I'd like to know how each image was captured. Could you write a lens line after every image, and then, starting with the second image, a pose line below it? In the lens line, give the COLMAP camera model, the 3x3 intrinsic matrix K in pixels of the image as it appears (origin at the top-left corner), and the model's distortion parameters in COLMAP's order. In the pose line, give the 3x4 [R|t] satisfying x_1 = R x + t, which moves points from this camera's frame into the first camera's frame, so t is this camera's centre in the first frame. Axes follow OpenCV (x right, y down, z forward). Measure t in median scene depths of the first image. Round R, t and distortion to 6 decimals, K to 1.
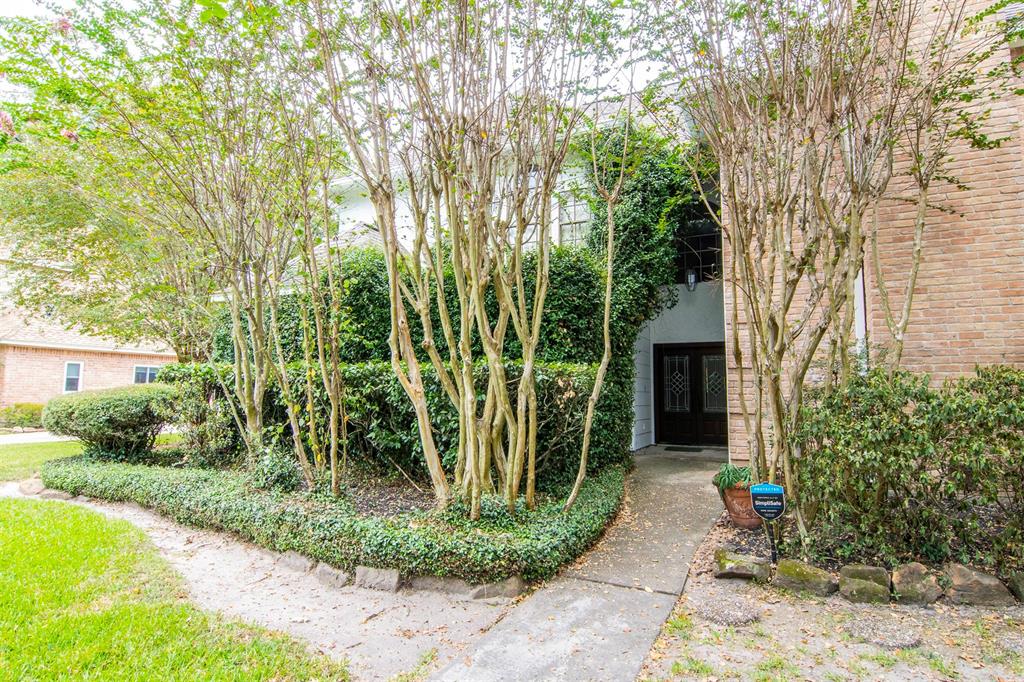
lens RADIAL K [[535.4, 0, 513.0], [0, 535.4, 337.4], [0, 0, 1]] dist [0.000644, -0.019260]
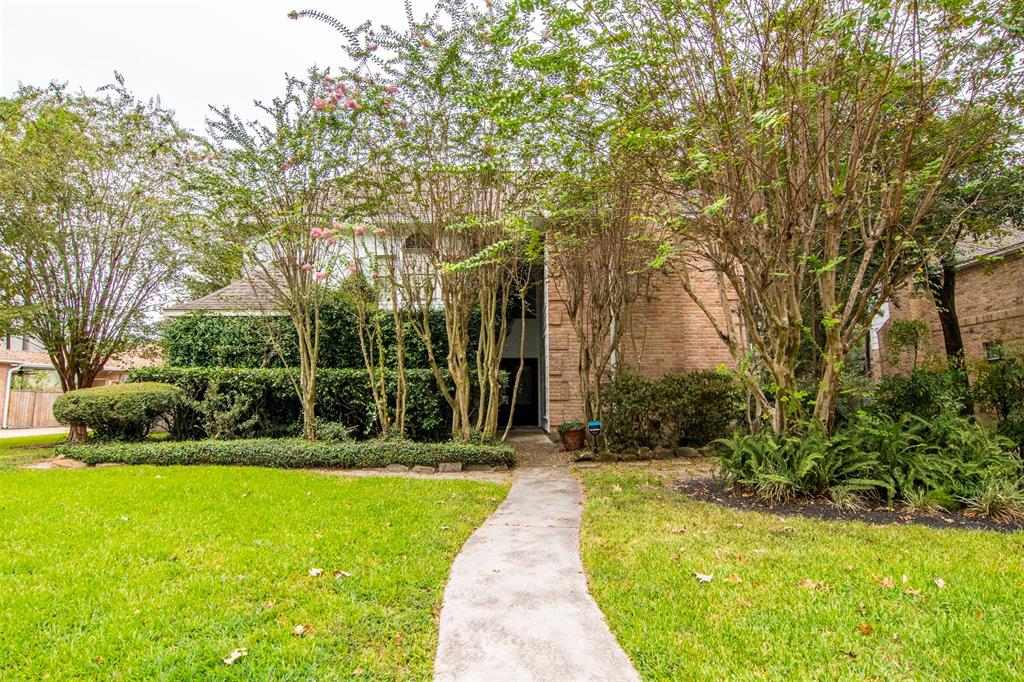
lens RADIAL K [[535.4, 0, 513.0], [0, 535.4, 337.4], [0, 0, 1]] dist [0.000644, -0.019260]
pose [[0.890675, 0.040834, 0.452803, -0.617594], [-0.034888, 0.999160, -0.021479, -0.025777], [-0.453300, 0.003334, 0.891352, -0.633253]]
